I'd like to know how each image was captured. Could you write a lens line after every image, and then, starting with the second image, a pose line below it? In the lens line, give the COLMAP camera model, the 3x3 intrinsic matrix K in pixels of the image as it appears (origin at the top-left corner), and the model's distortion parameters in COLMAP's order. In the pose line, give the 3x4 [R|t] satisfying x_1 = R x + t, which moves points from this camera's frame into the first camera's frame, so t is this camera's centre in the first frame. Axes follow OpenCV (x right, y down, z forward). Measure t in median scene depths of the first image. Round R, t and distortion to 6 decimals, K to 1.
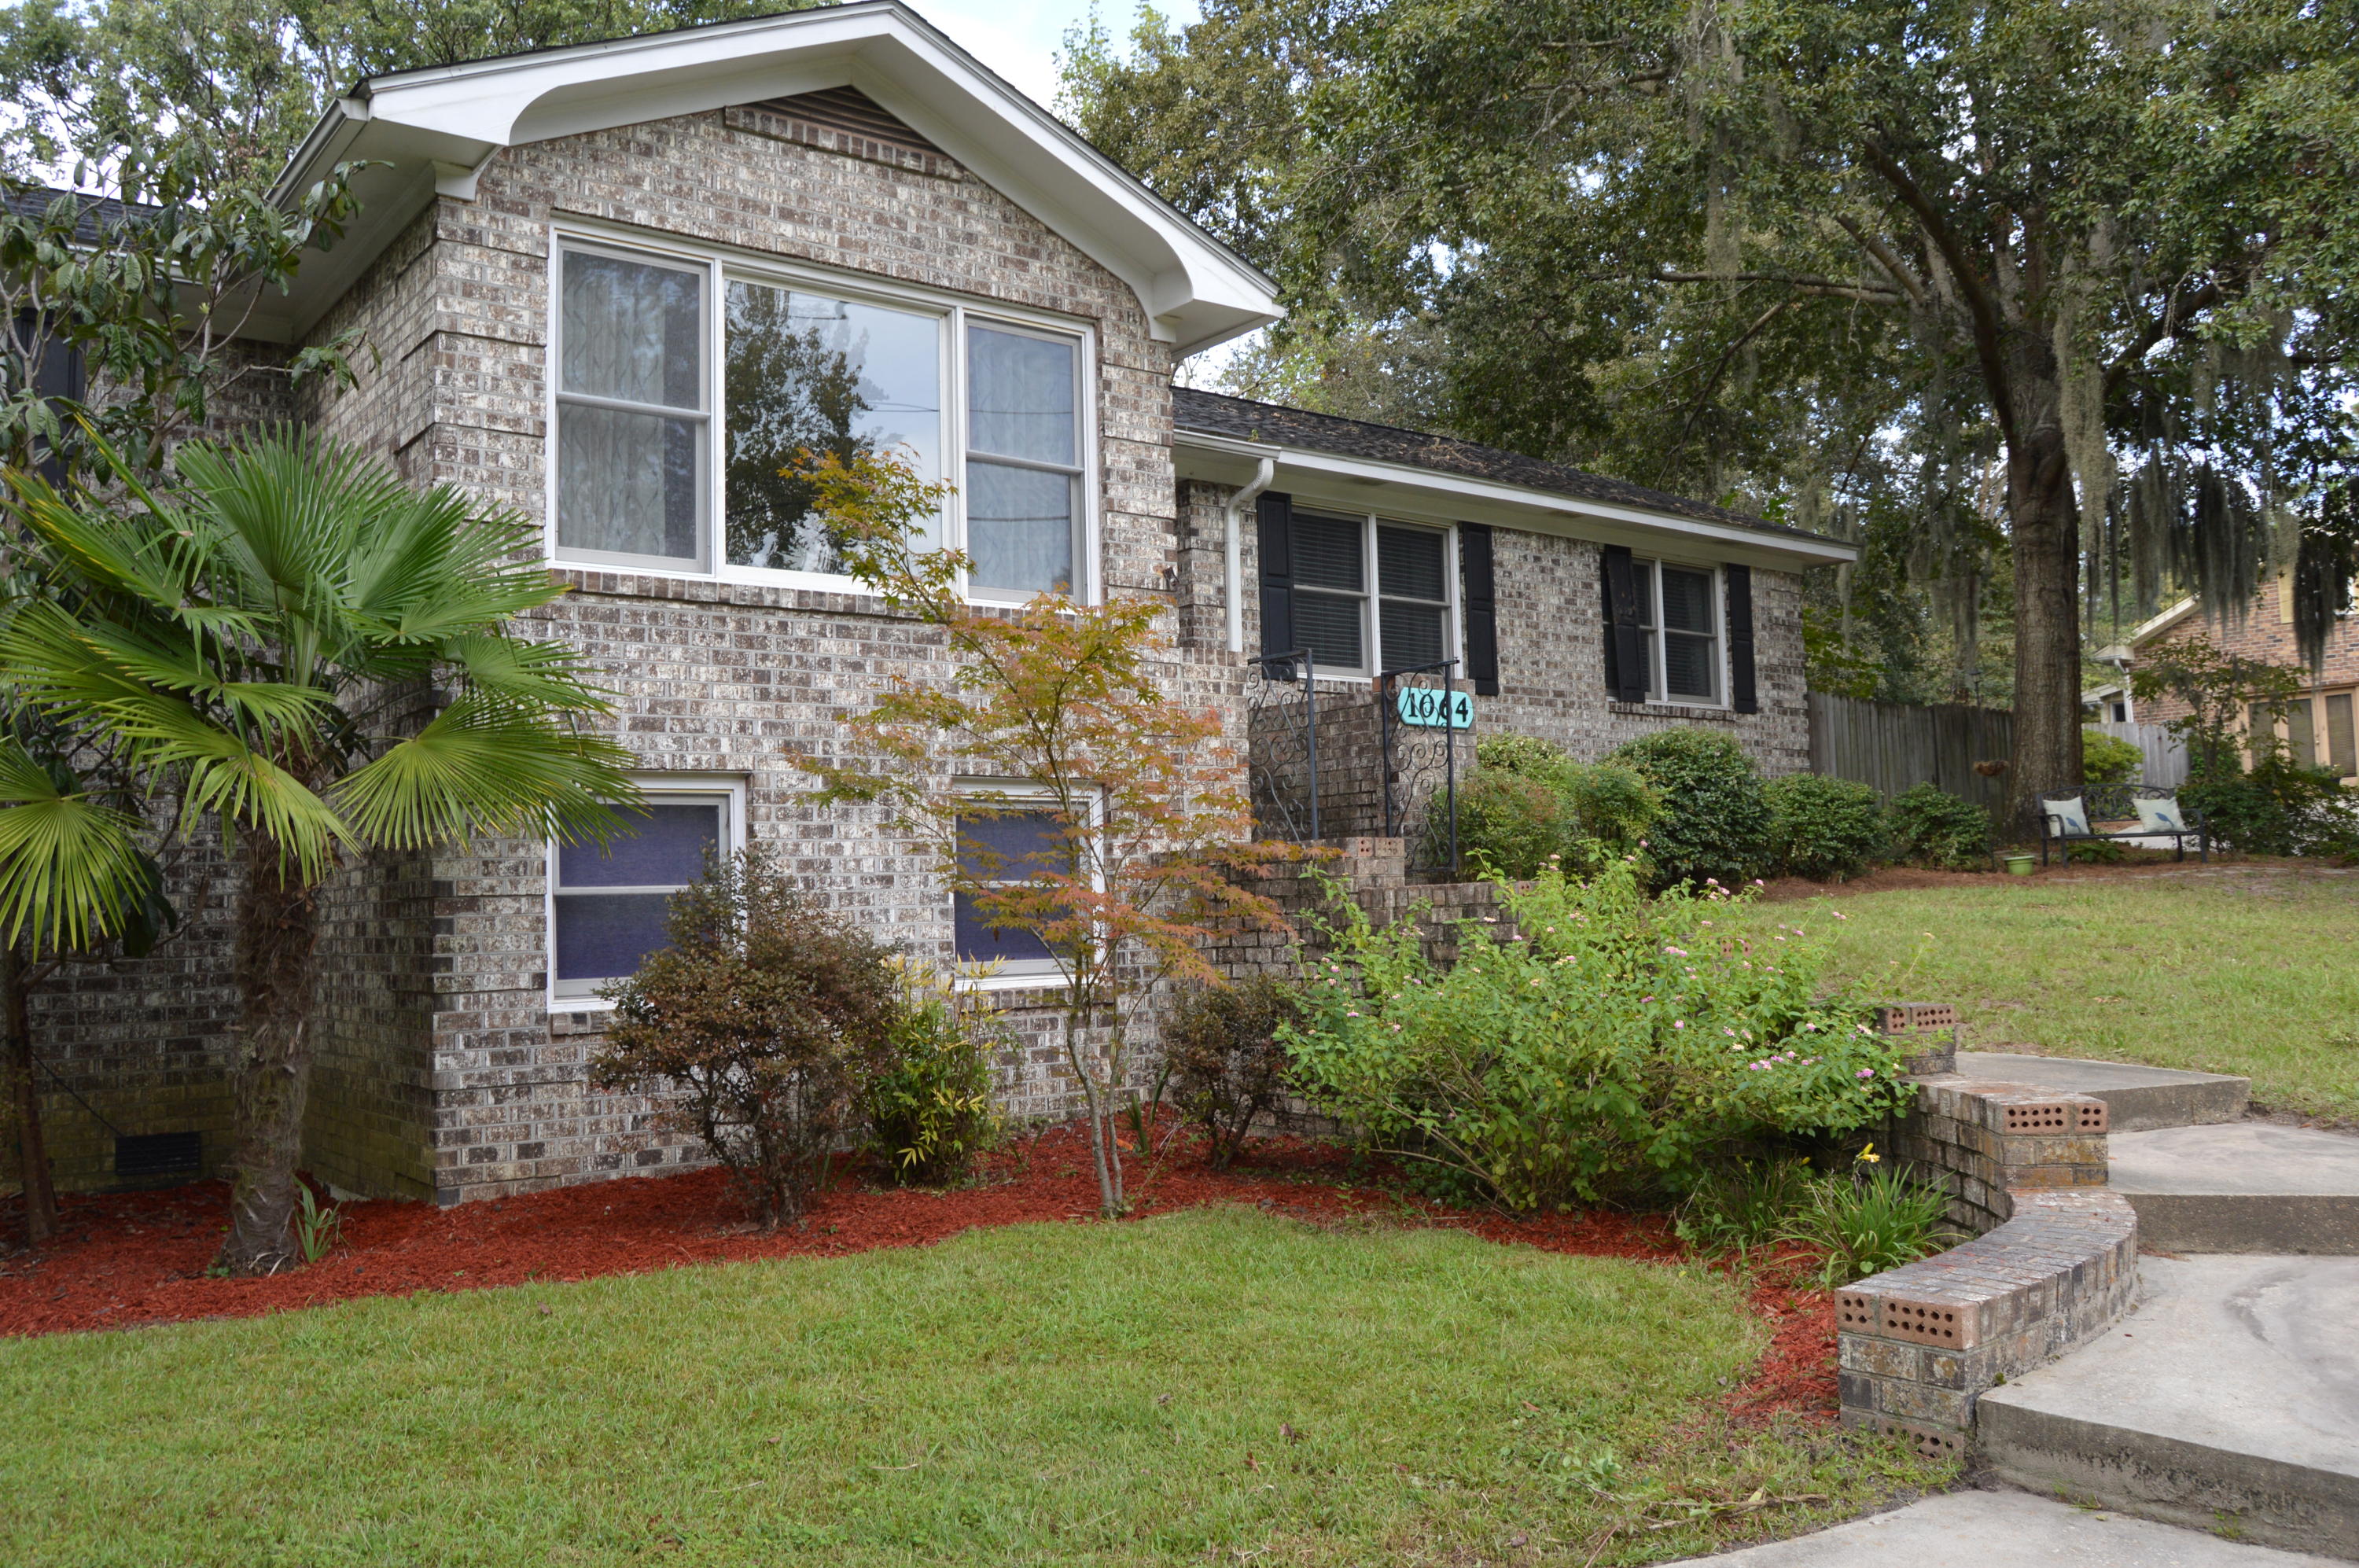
lens RADIAL K [[1874.0, 0, 1179.9], [0, 1874.0, 787.4], [0, 0, 1]] dist [-0.094705, 0.036965]
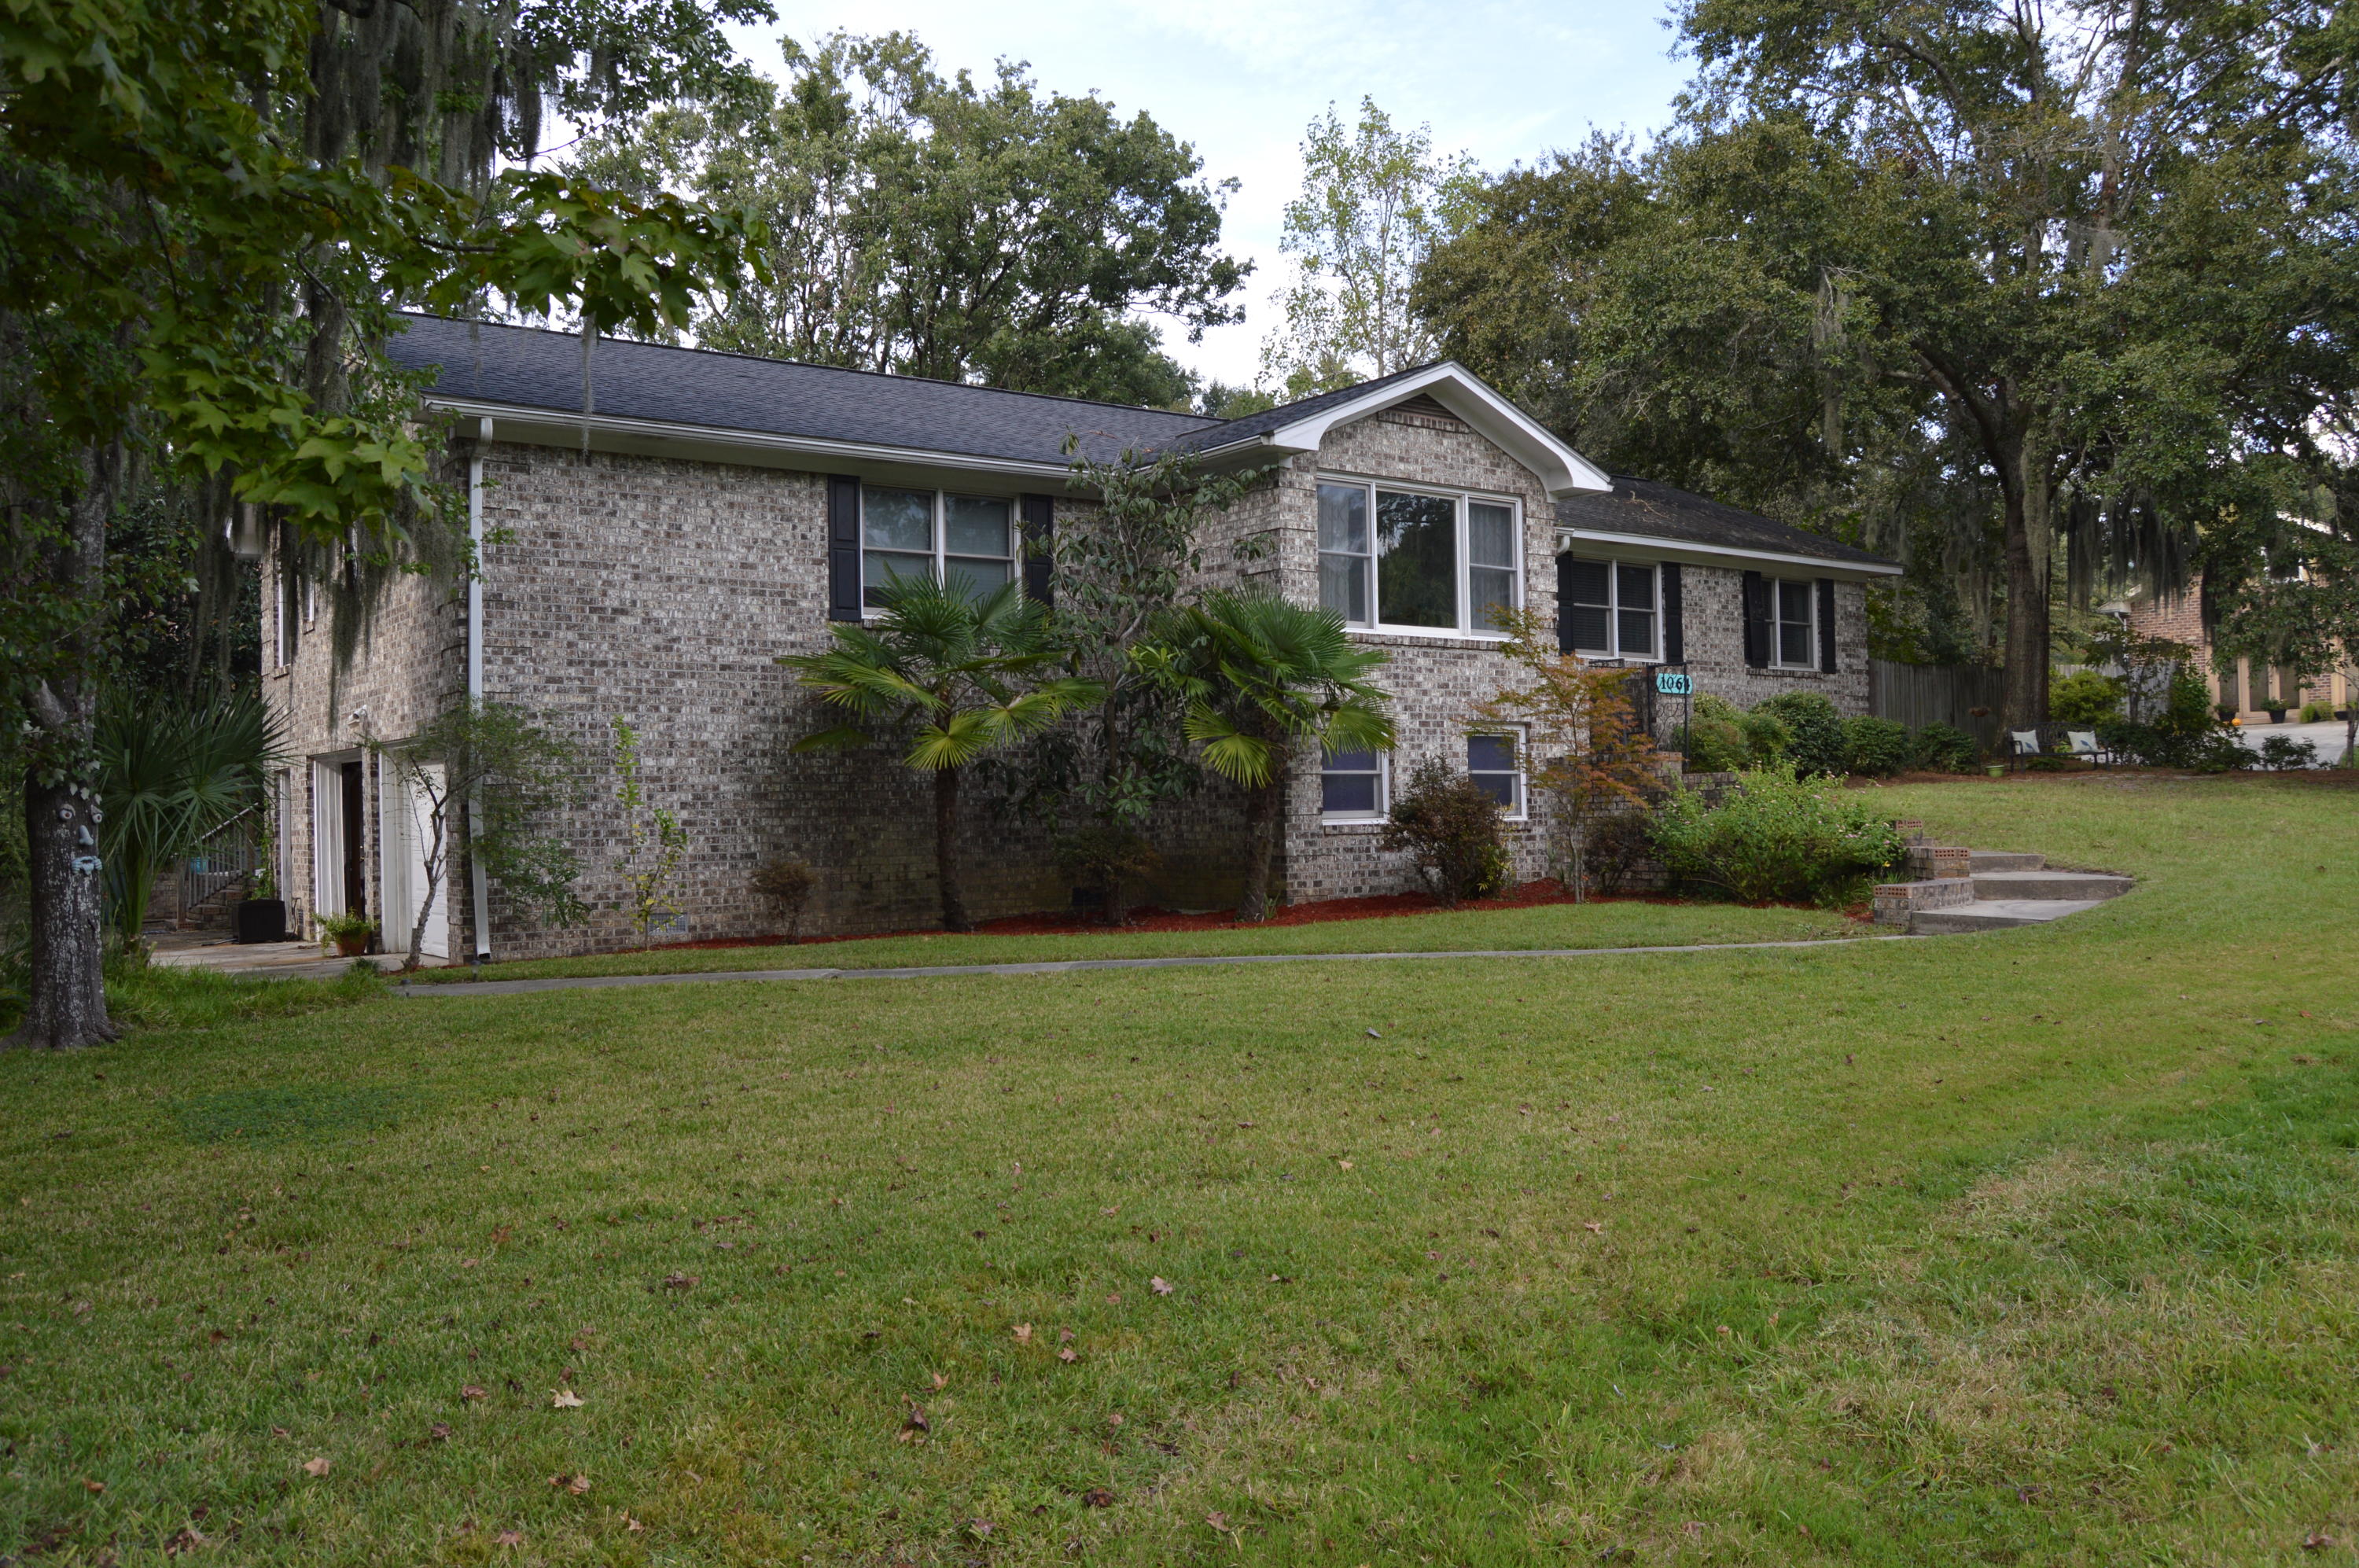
lens RADIAL K [[1874.0, 0, 1179.9], [0, 1874.0, 792.0], [0, 0, 1]] dist [-0.094705, 0.036965]
pose [[0.999564, 0.009967, -0.027790, -0.330372], [-0.008451, 0.998498, 0.054126, -0.031898], [0.028288, -0.053868, 0.998147, -0.968796]]
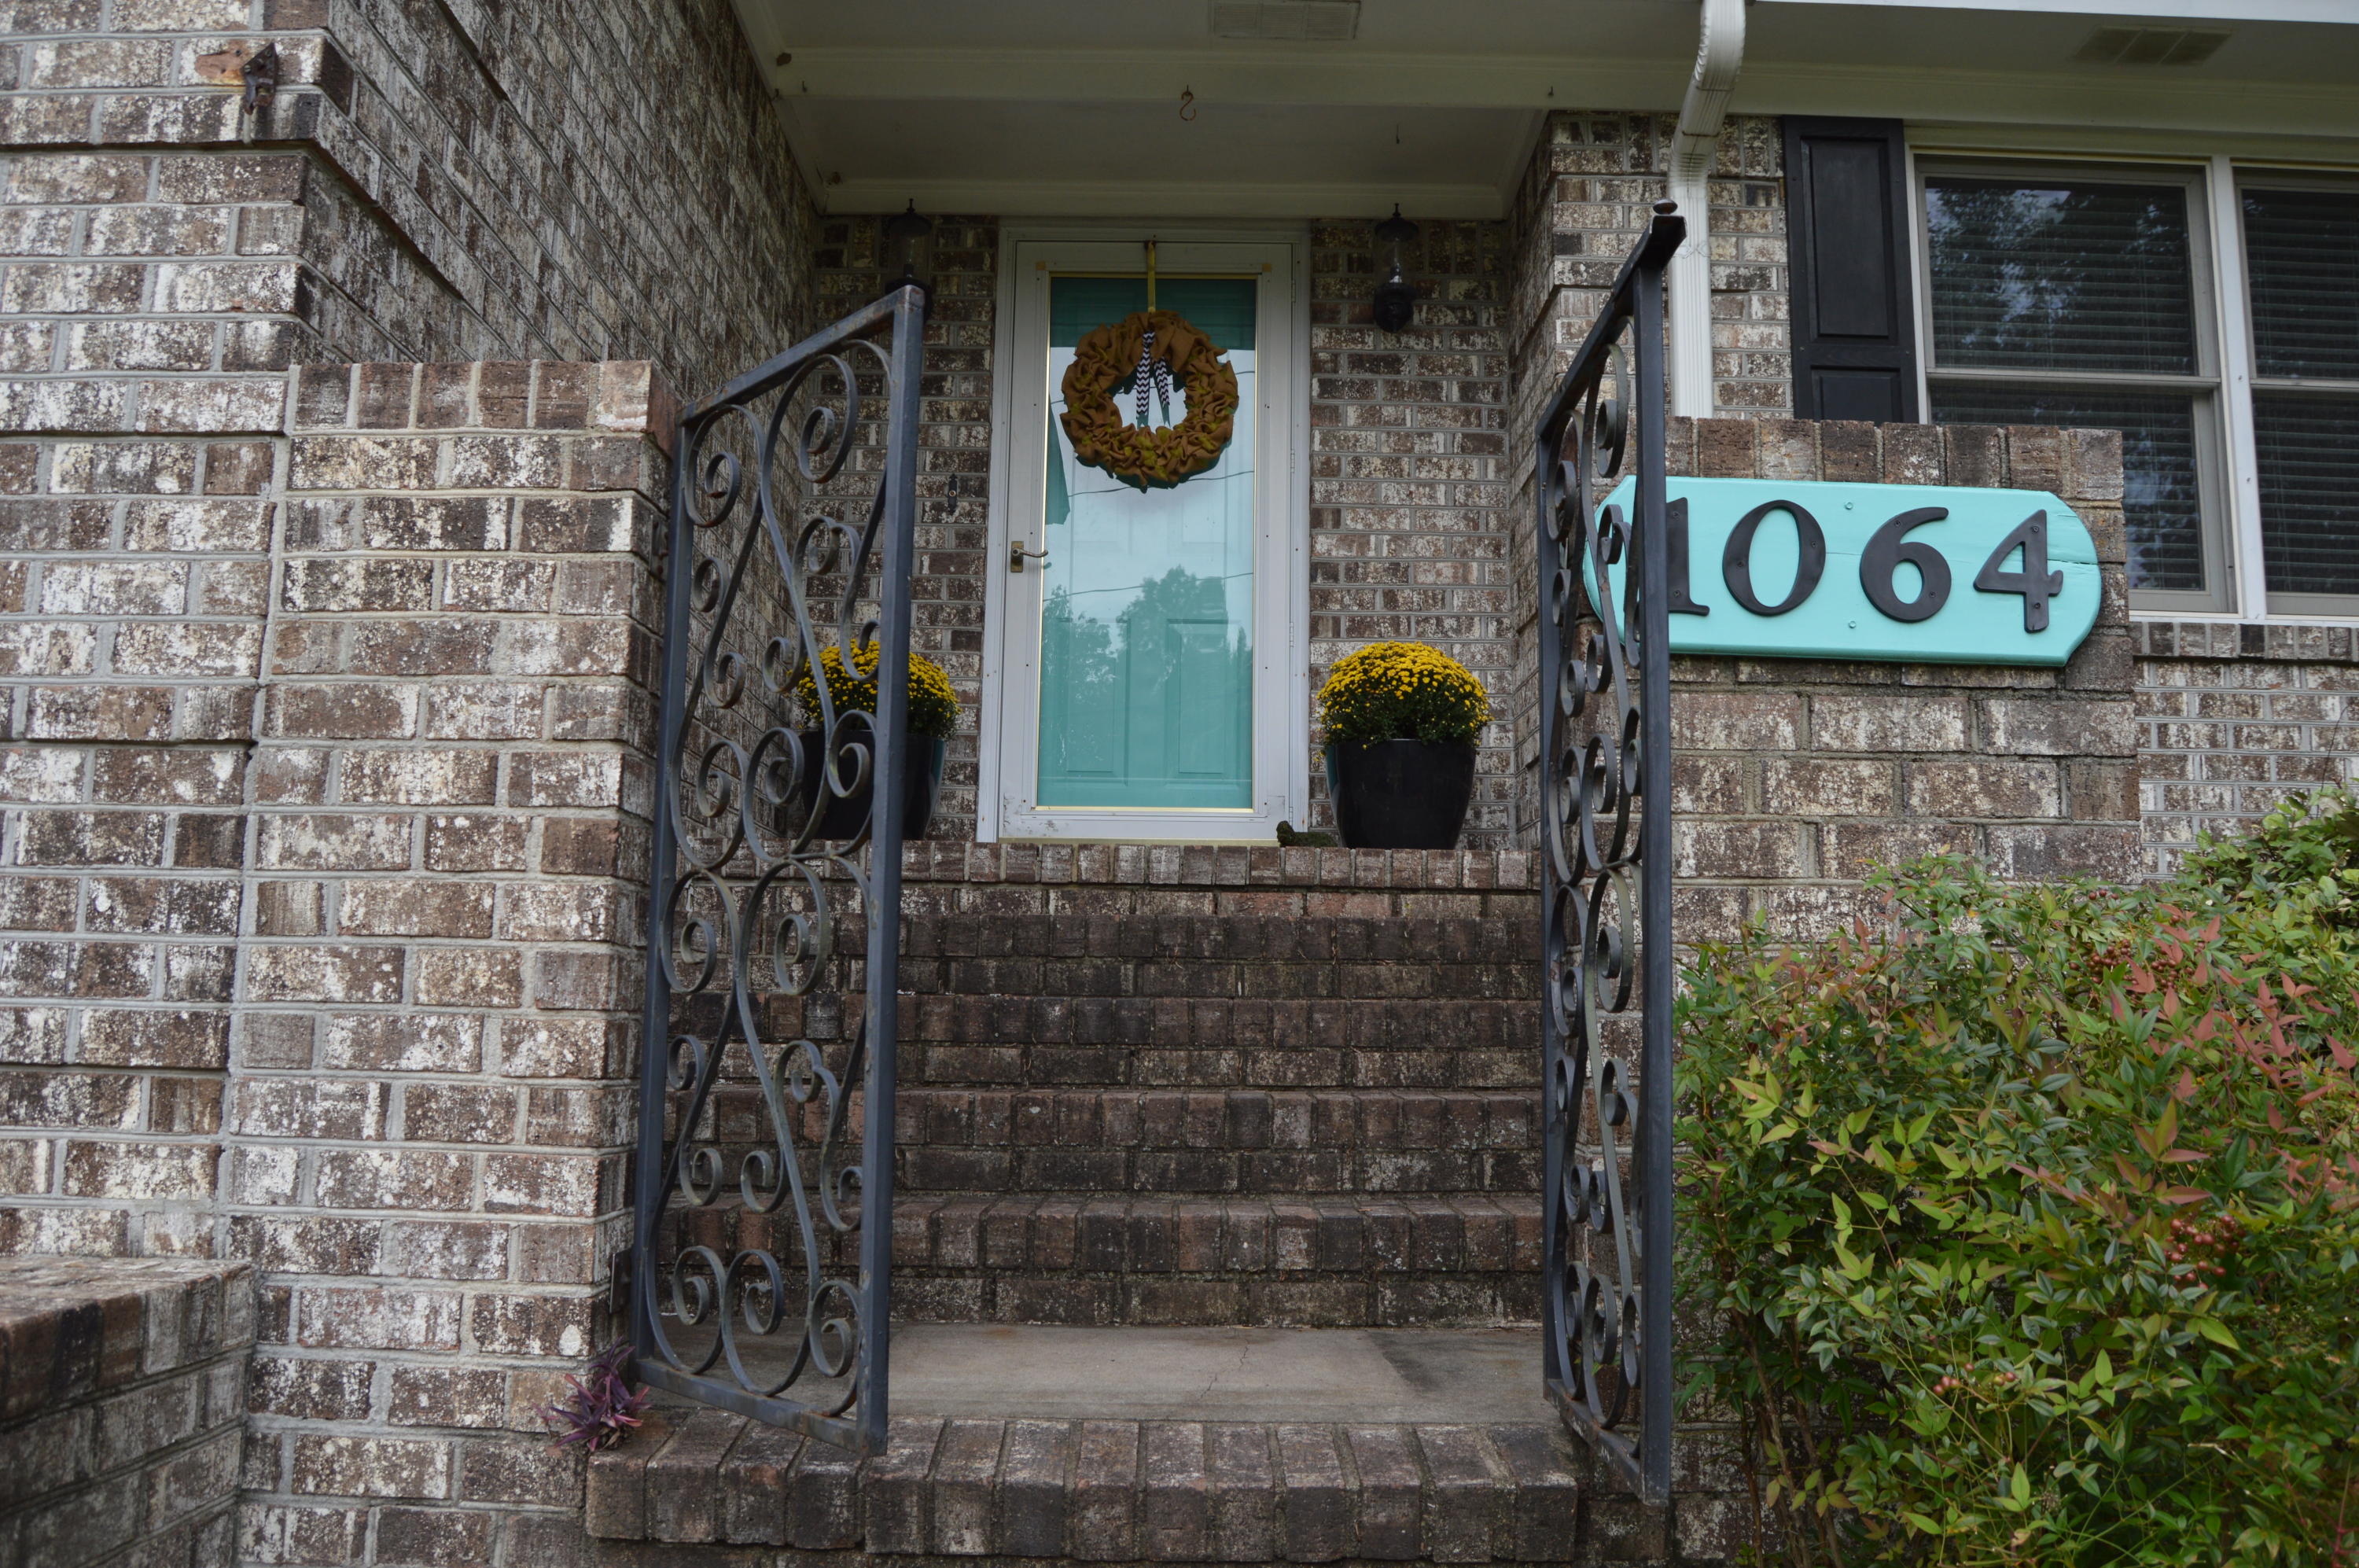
lens RADIAL K [[1874.0, 0, 1170.8], [0, 1874.0, 784.7], [0, 0, 1]] dist [-0.094705, 0.036965]
pose [[0.784333, -0.042732, -0.618866, 0.211303], [0.002587, 0.997841, -0.065621, -0.006601], [0.620334, 0.049867, 0.782751, 0.834653]]
